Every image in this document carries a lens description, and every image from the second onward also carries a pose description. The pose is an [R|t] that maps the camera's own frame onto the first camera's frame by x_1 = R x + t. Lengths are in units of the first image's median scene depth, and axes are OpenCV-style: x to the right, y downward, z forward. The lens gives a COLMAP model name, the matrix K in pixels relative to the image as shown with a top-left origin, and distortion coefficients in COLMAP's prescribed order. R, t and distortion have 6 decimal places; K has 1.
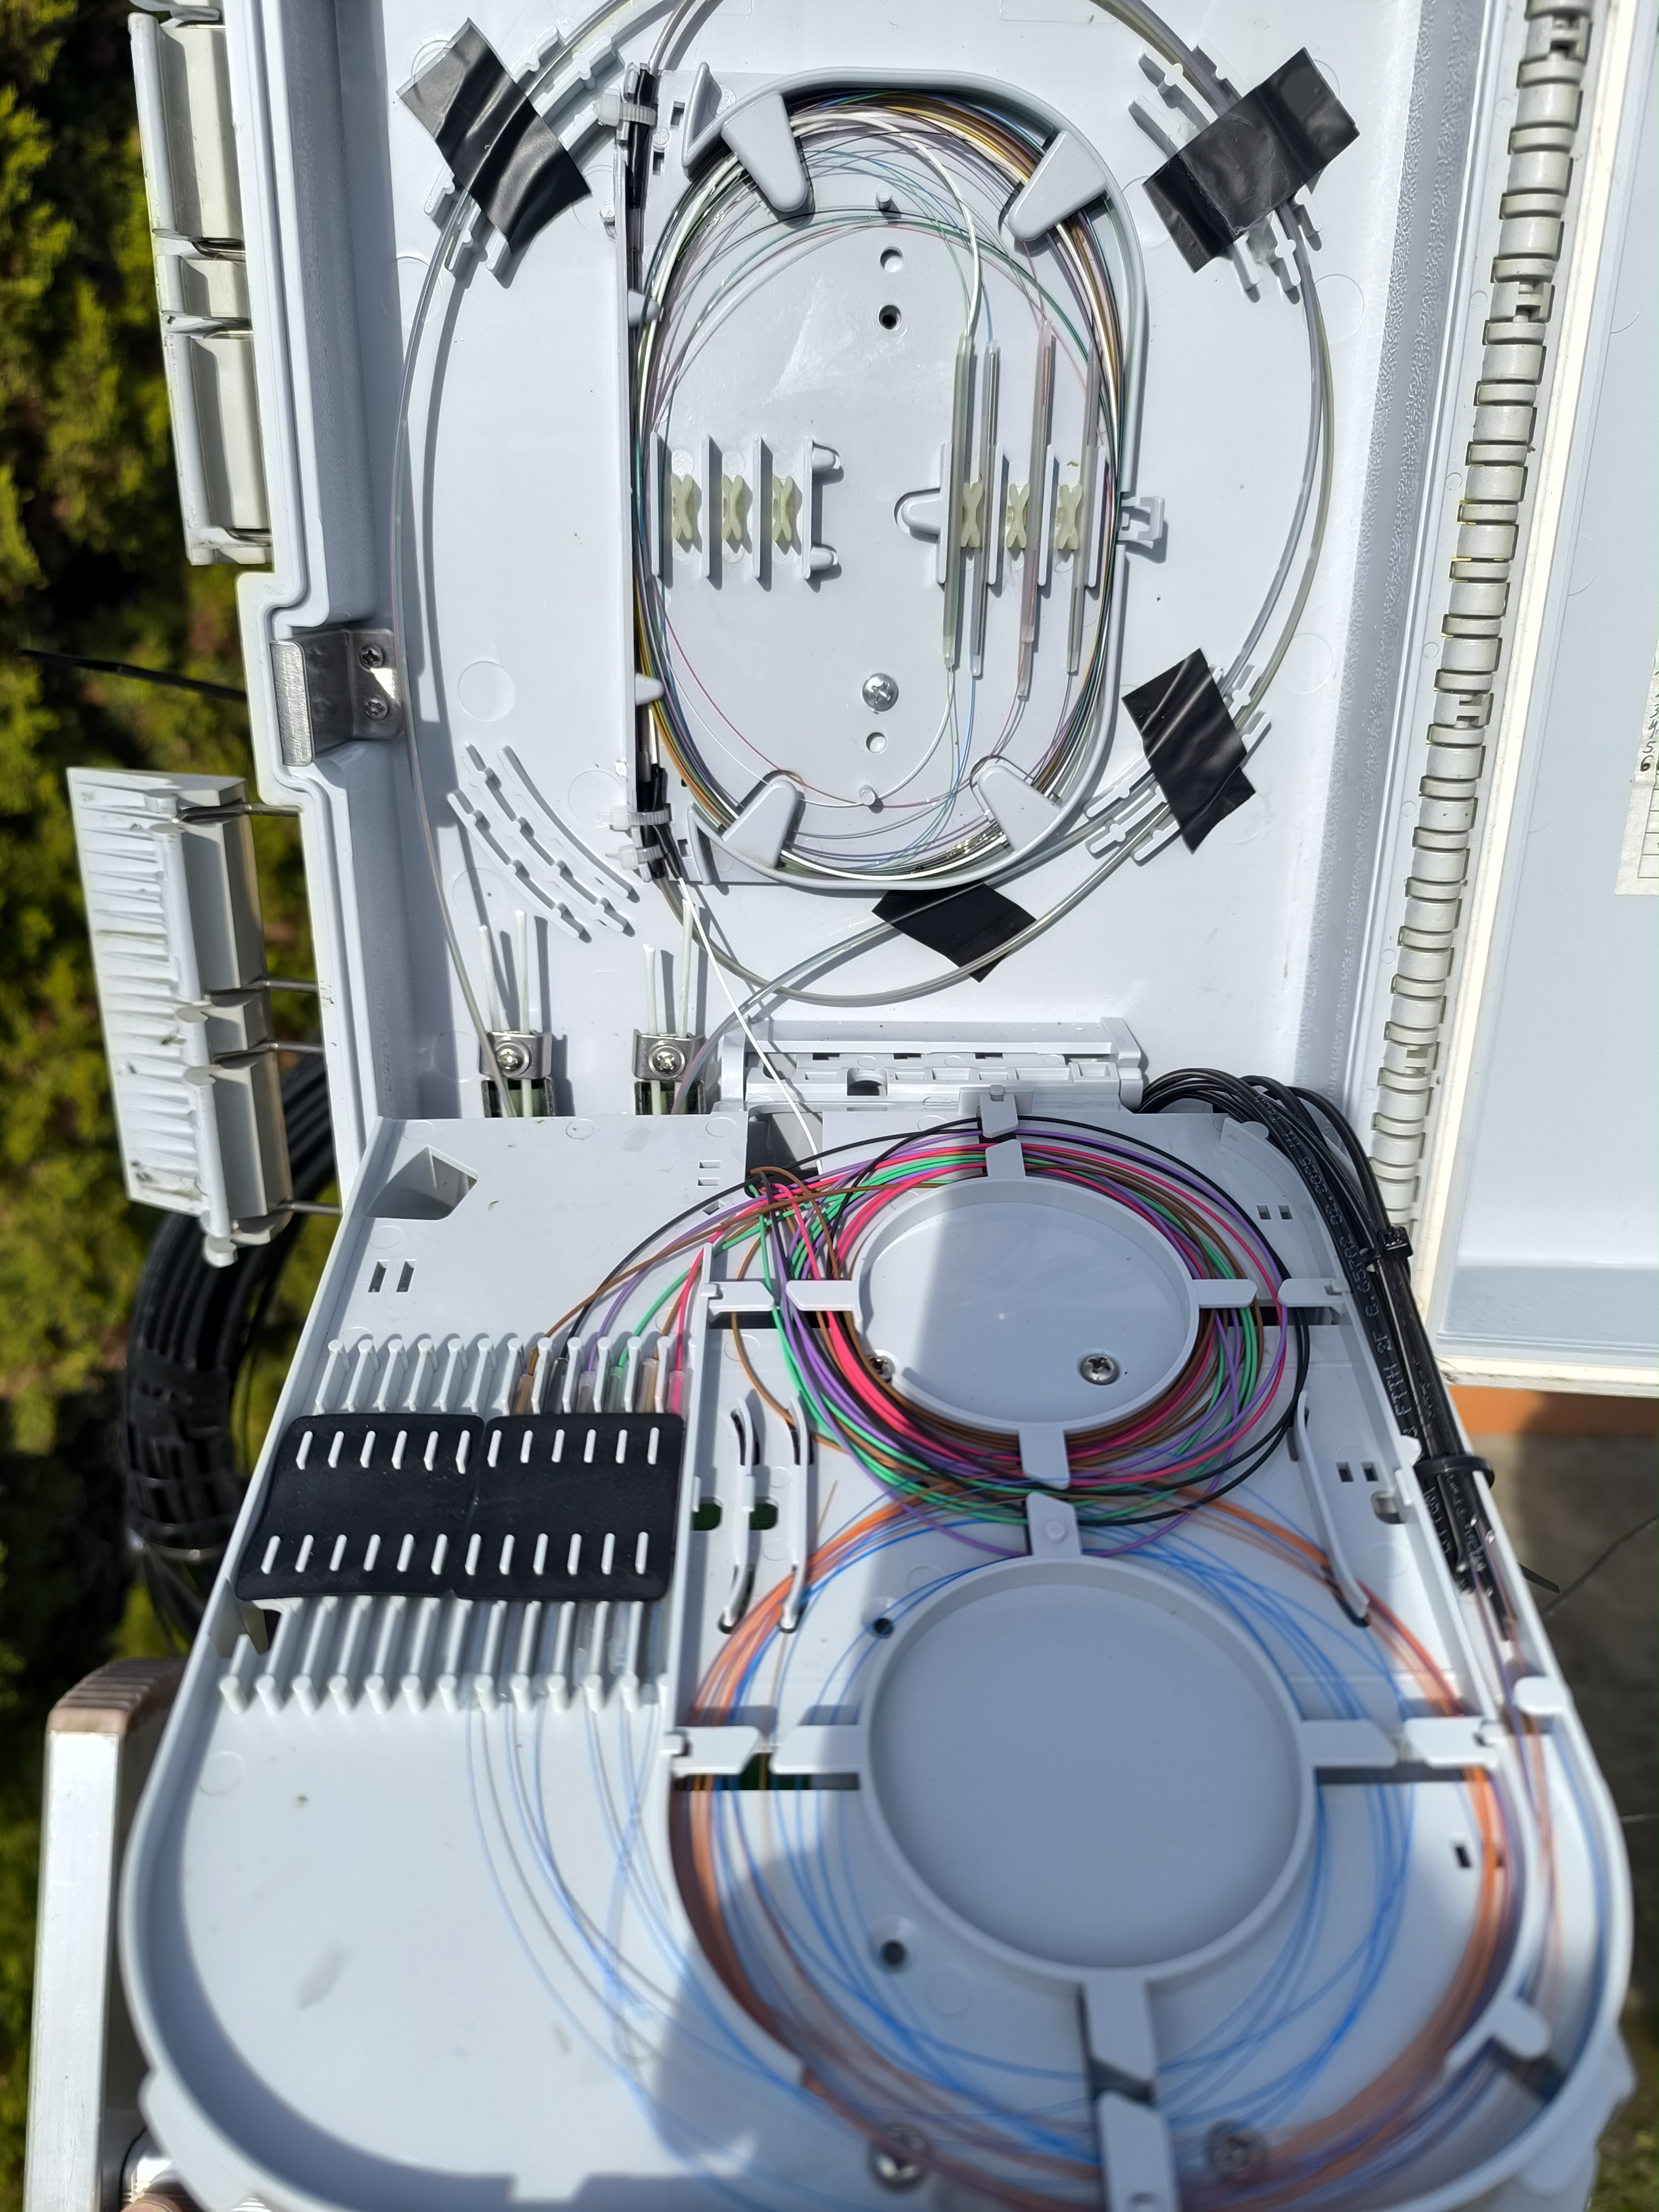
lens RADIAL K [[1480.1, 0, 829.5], [0, 1480.1, 1106.0], [0, 0, 1]] dist [-0.037718, -0.003665]
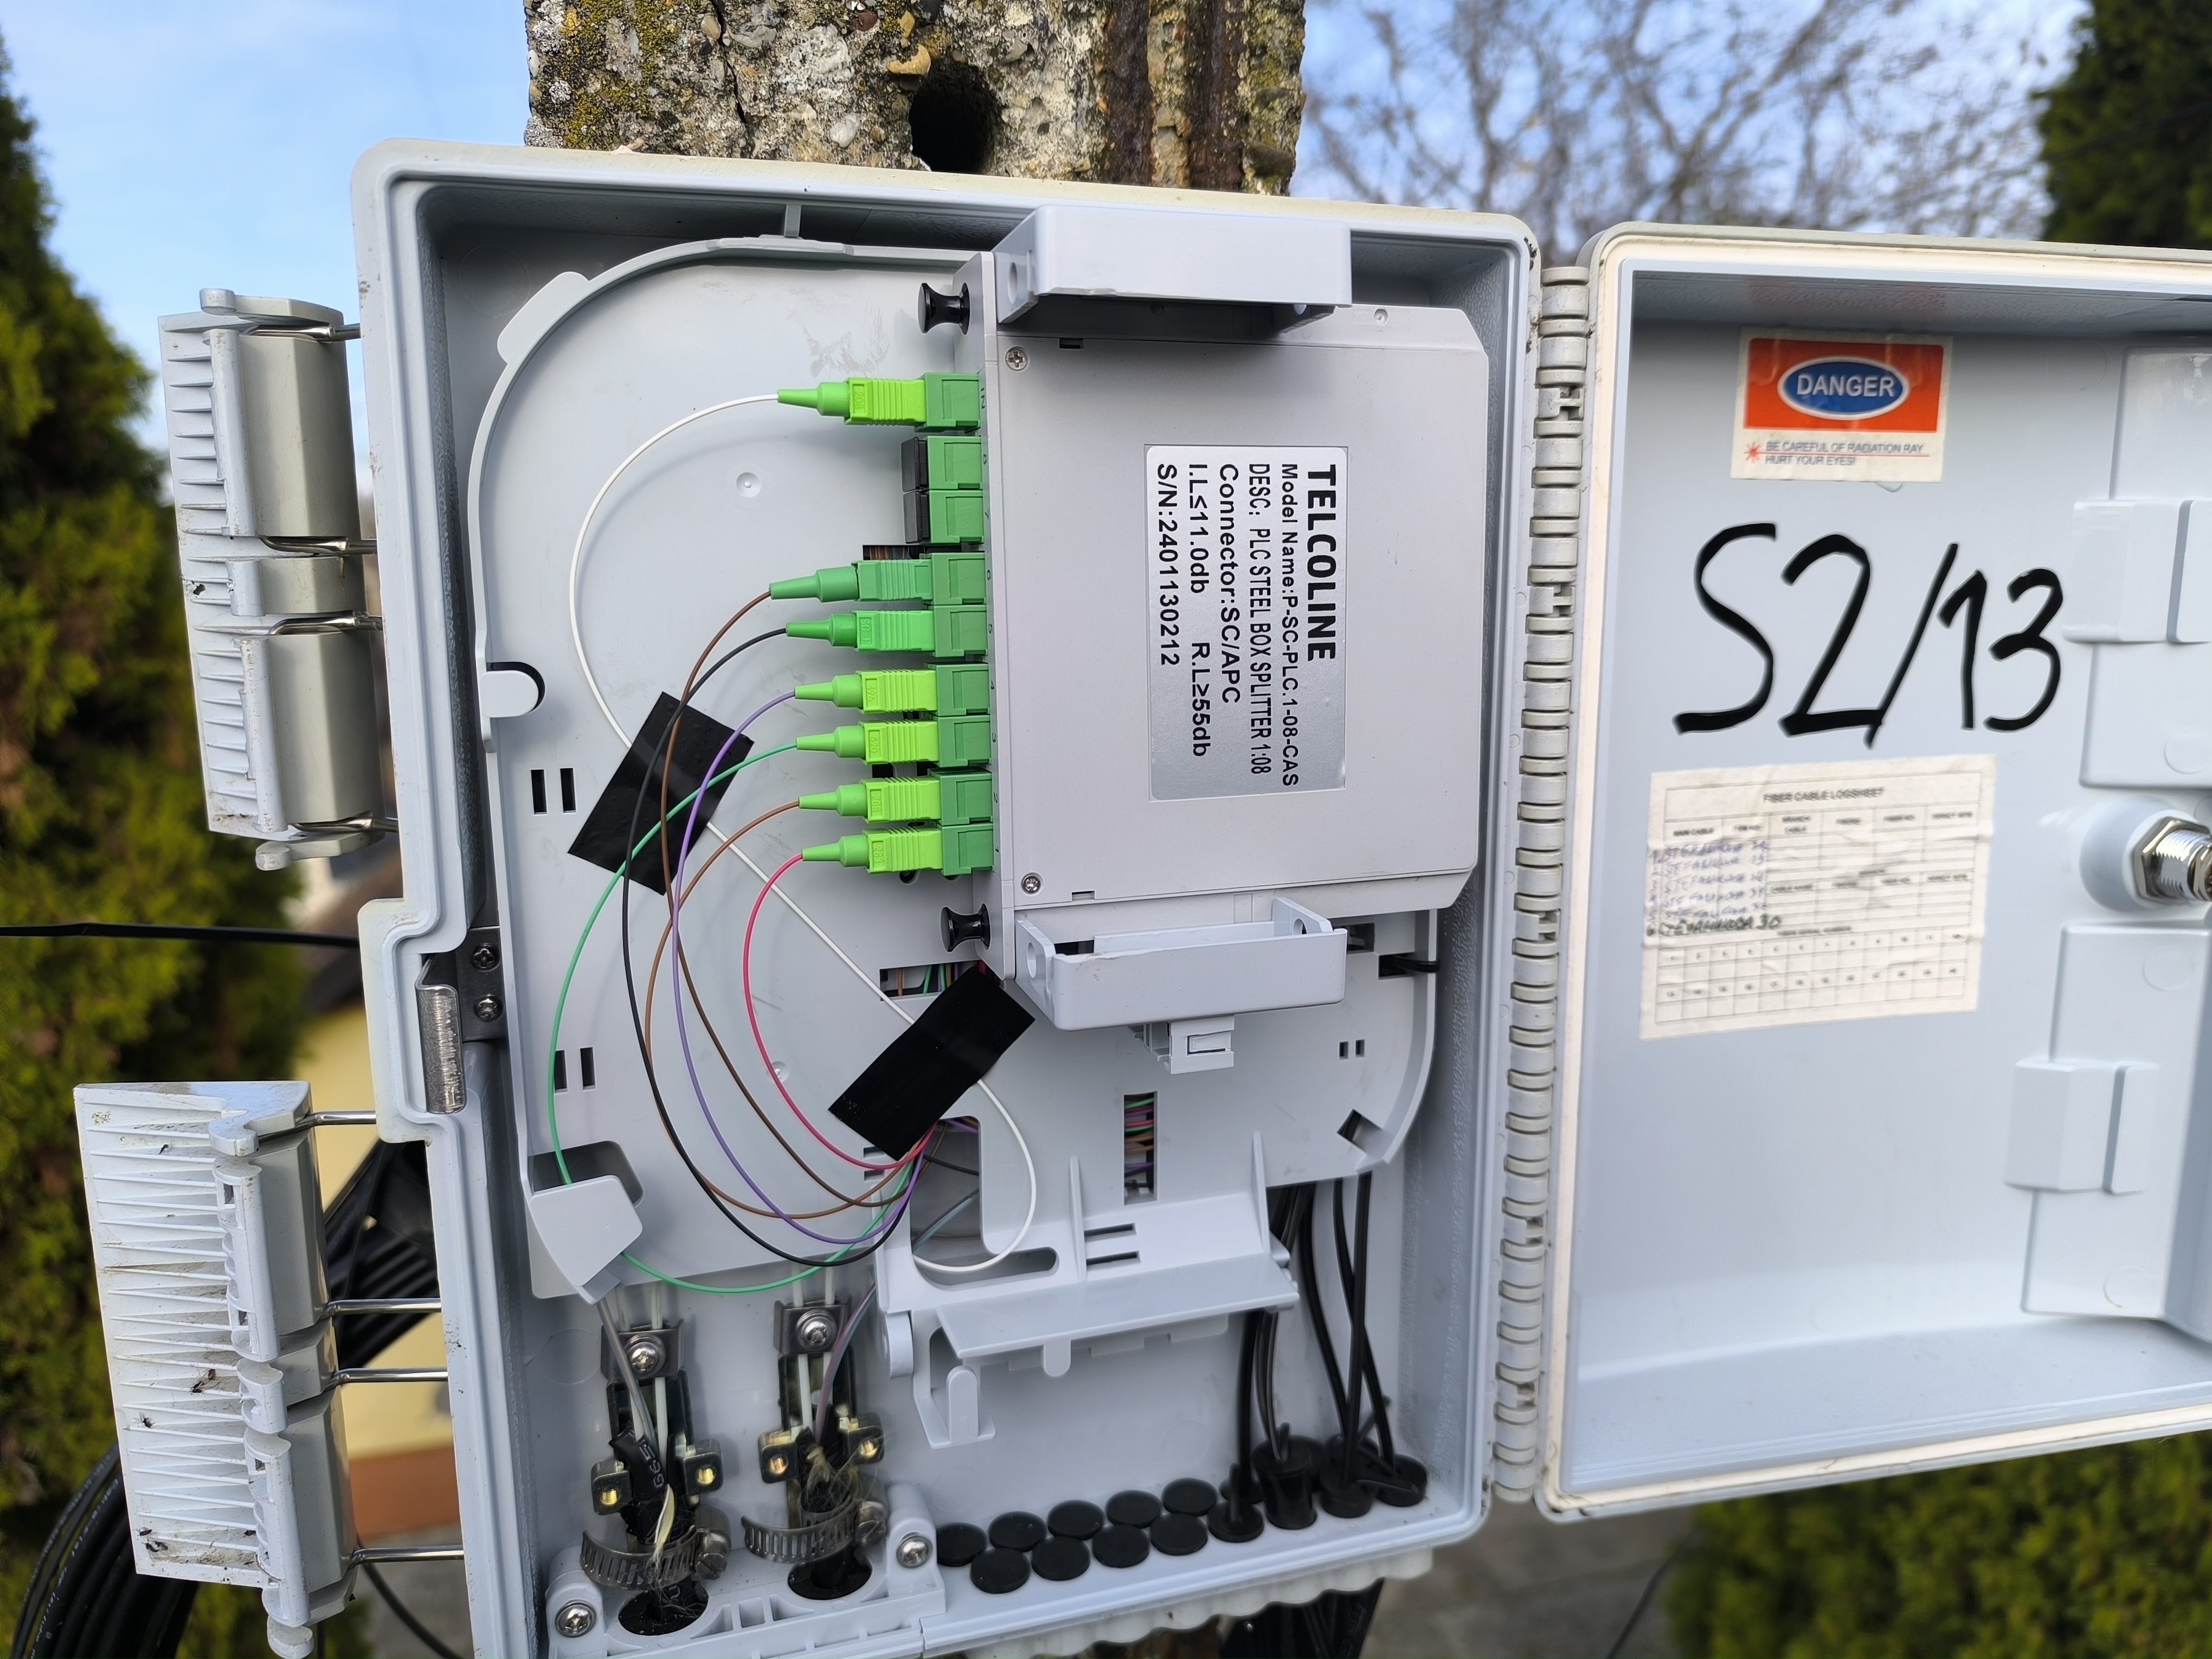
lens RADIAL K [[1480.1, 0, 1106.0], [0, 1480.1, 829.5], [0, 0, 1]] dist [-0.037718, -0.003665]
pose [[0.951829, -0.074110, 0.297537, -0.193018], [0.129227, 0.976922, -0.170069, -0.163083], [-0.278067, 0.200326, 0.939440, -0.001246]]
